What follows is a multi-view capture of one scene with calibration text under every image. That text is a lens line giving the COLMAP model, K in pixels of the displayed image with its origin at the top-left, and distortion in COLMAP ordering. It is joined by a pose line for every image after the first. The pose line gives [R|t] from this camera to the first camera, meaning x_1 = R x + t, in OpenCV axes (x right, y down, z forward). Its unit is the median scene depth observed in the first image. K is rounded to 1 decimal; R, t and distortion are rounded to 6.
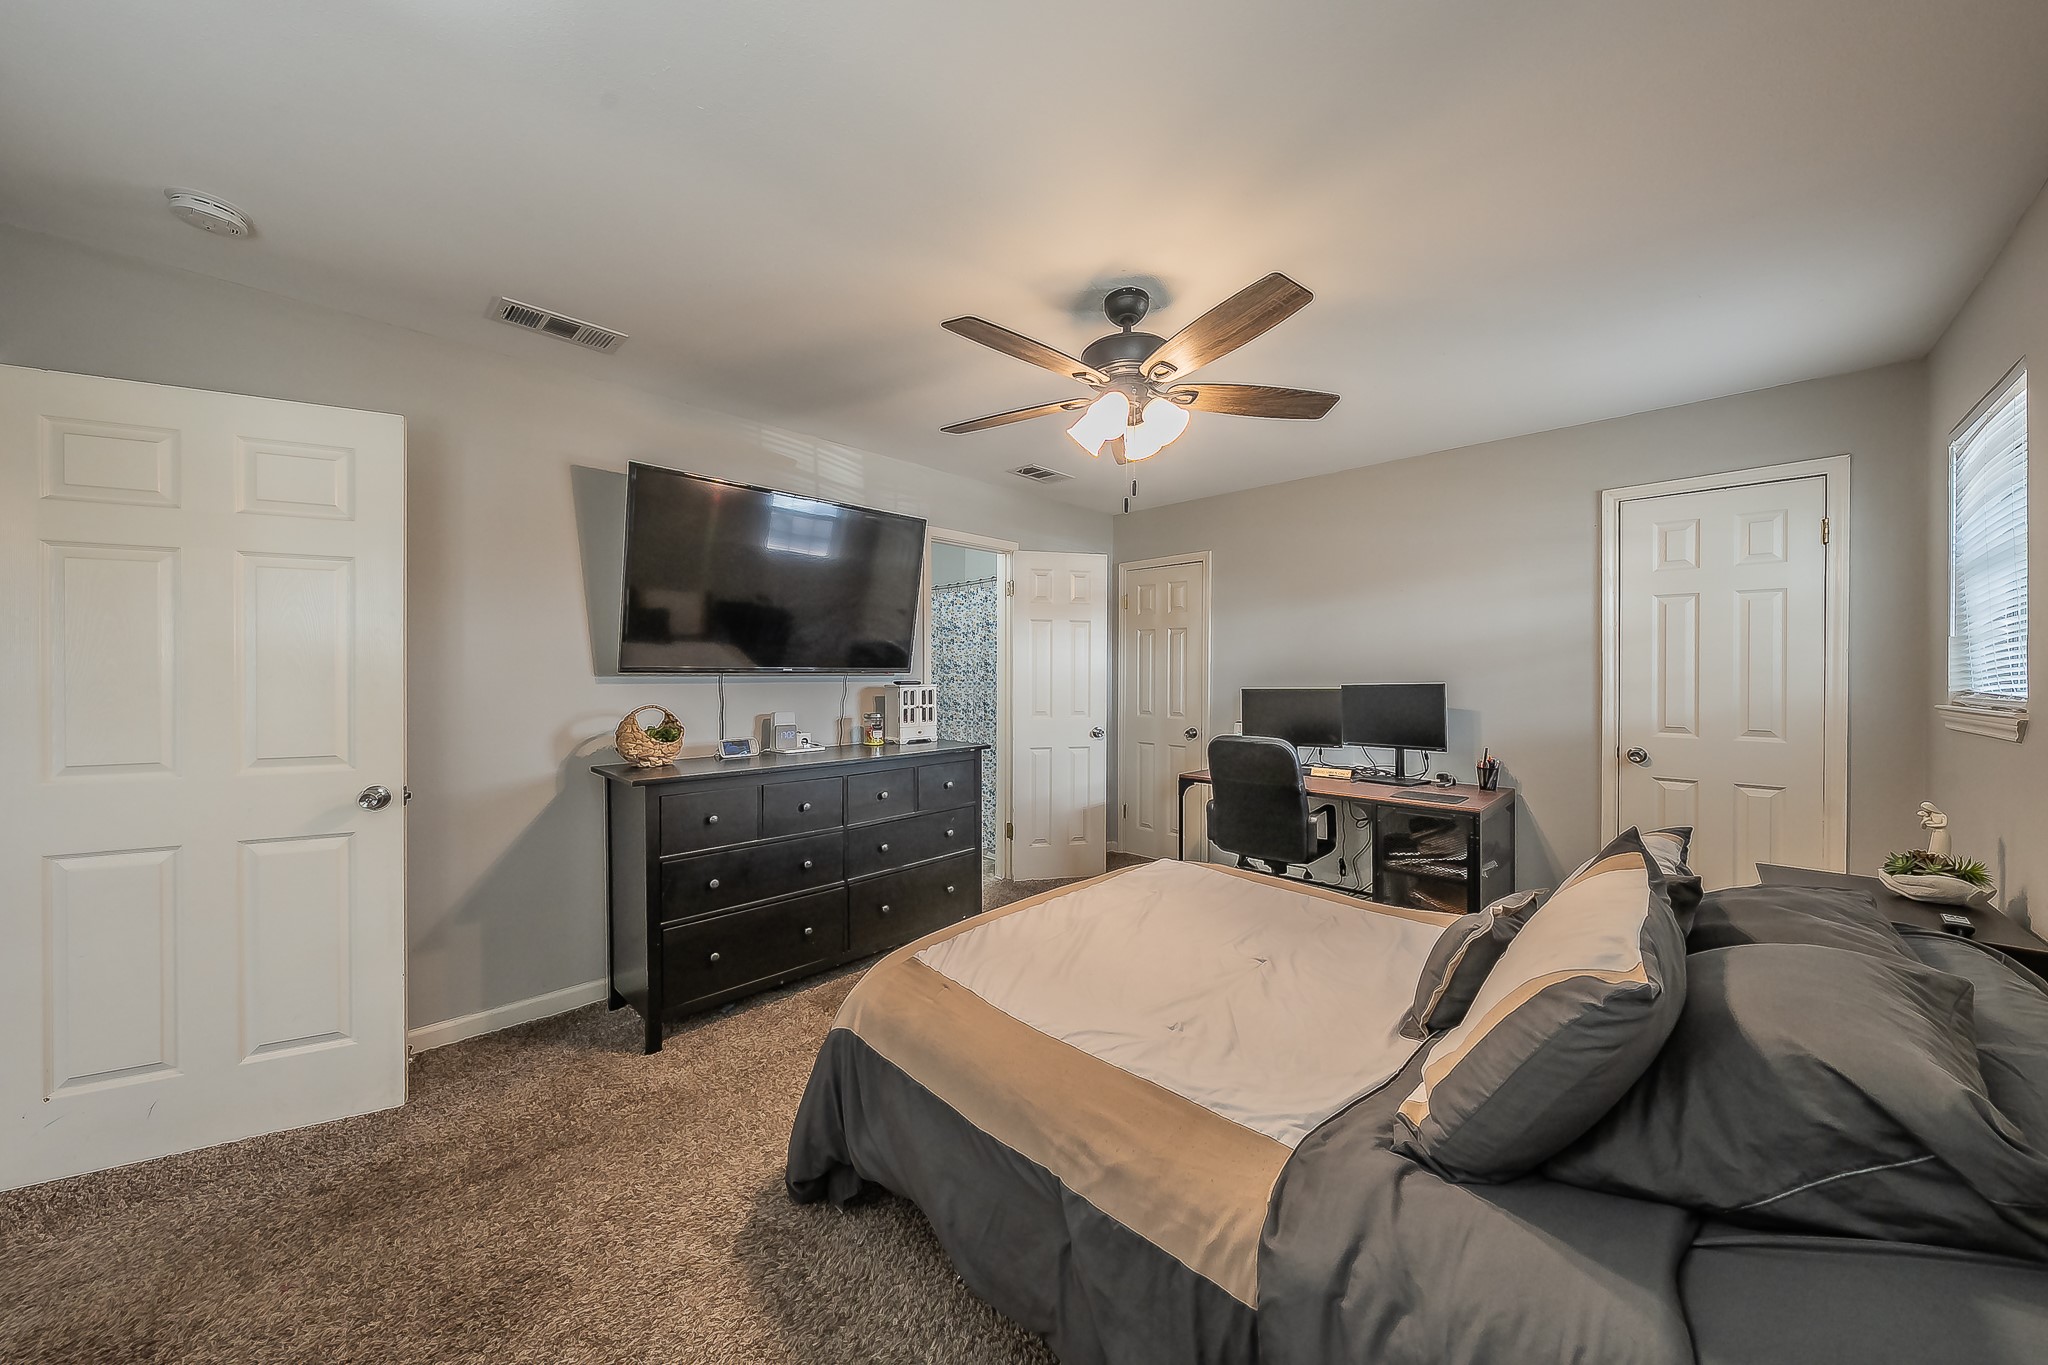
lens RADIAL K [[706.7, 0, 1029.7], [0, 706.7, 677.4], [0, 0, 1]] dist [0.002240, 0.000088]
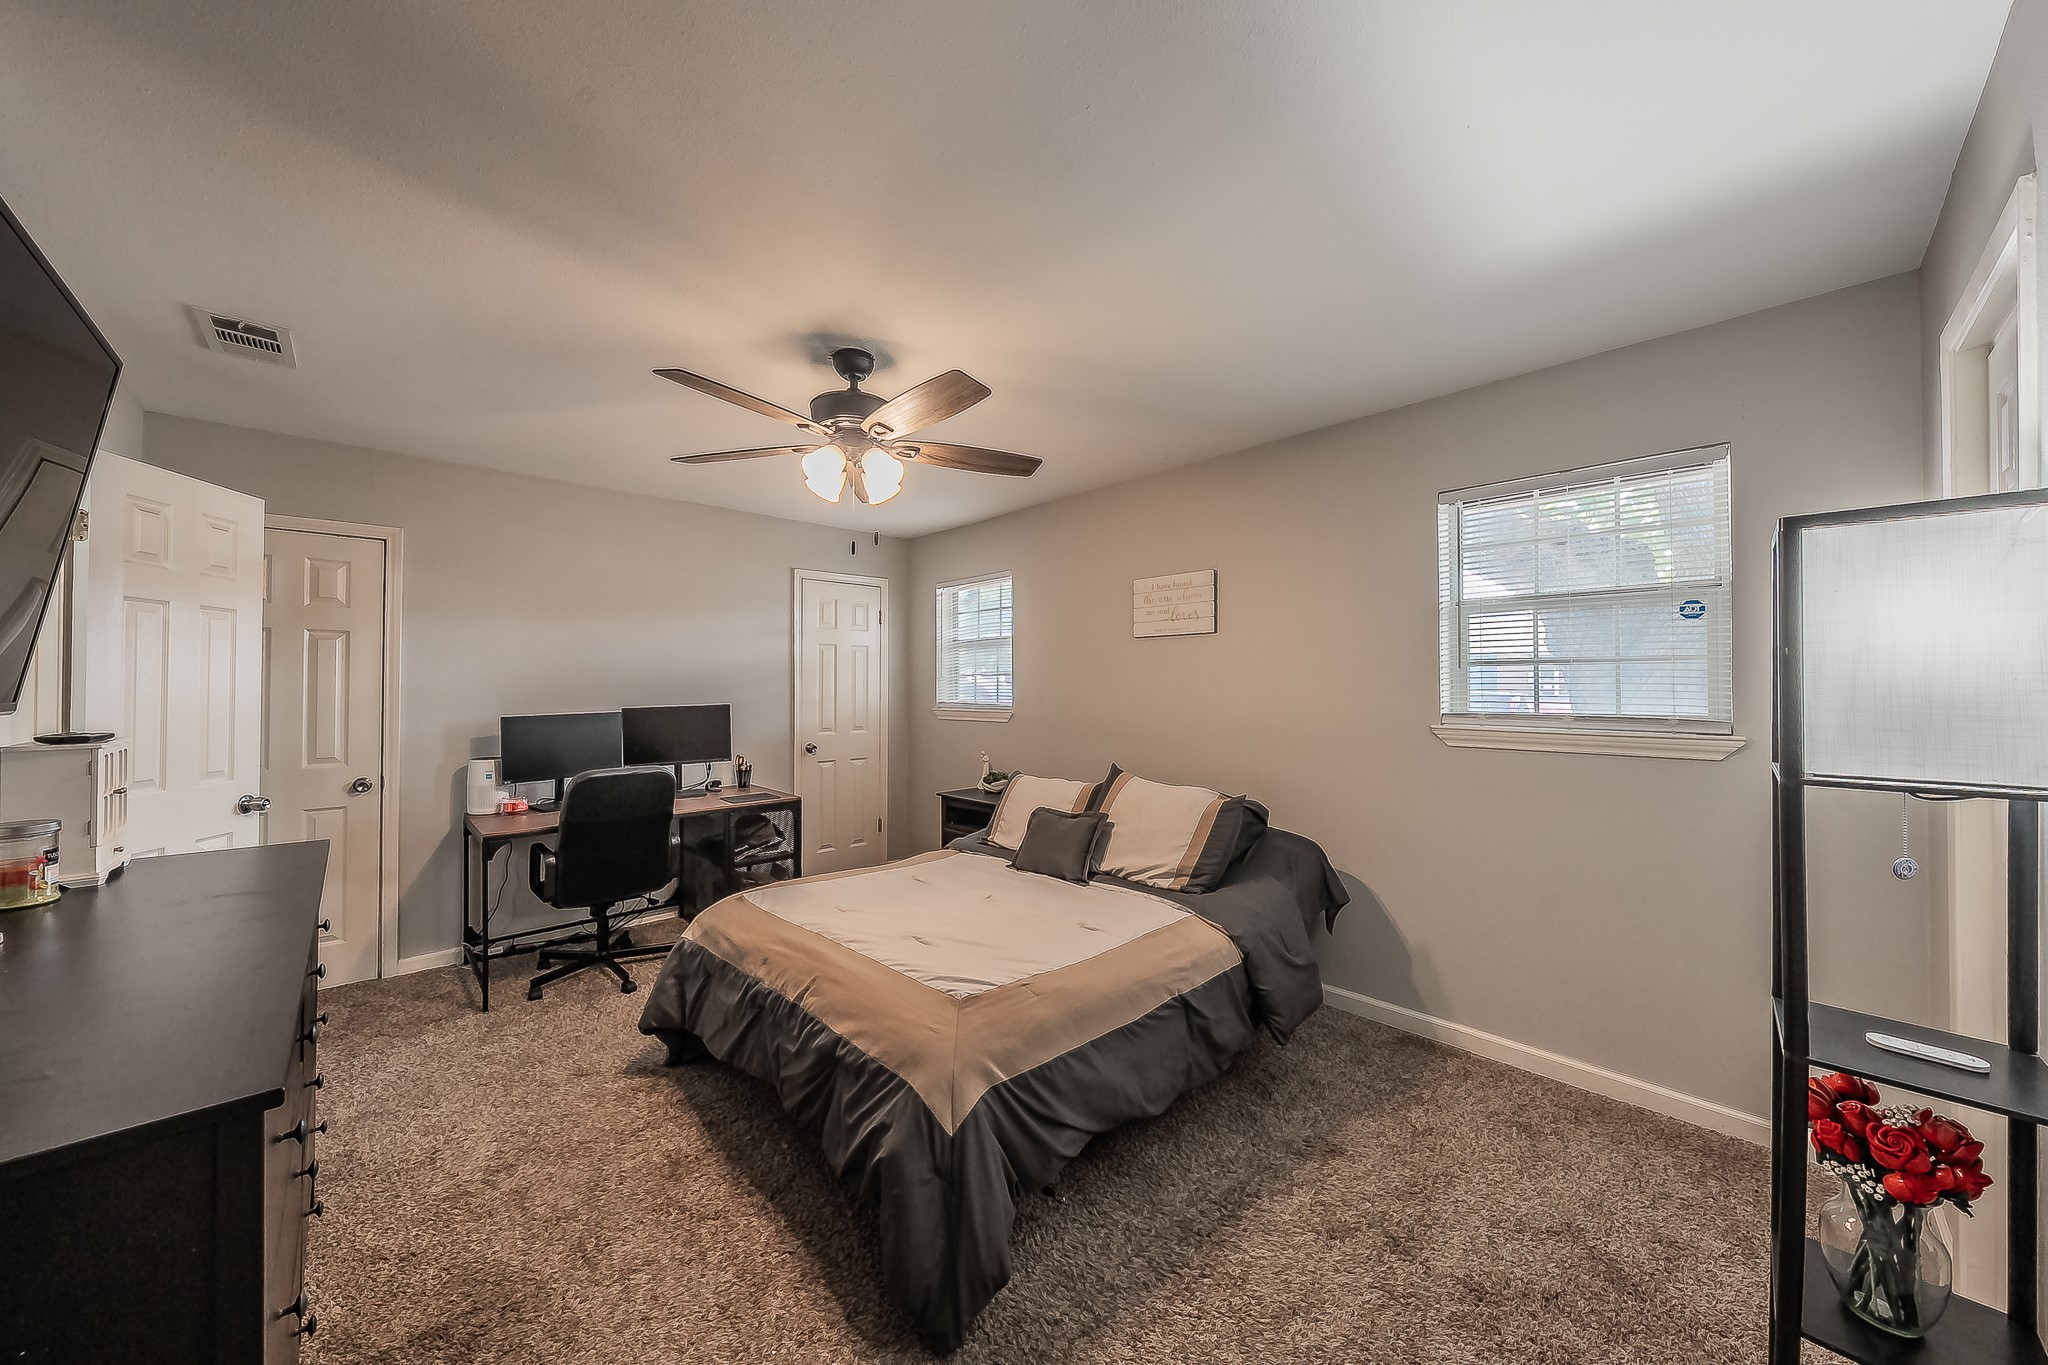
lens RADIAL K [[706.7, 0, 1023.8], [0, 706.7, 683.9], [0, 0, 1]] dist [0.002240, 0.000088]
pose [[0.036914, 0.001048, 0.999318, -0.602846], [0.003303, 0.999994, -0.001171, -0.023132], [-0.999313, 0.003344, 0.036910, 0.457429]]
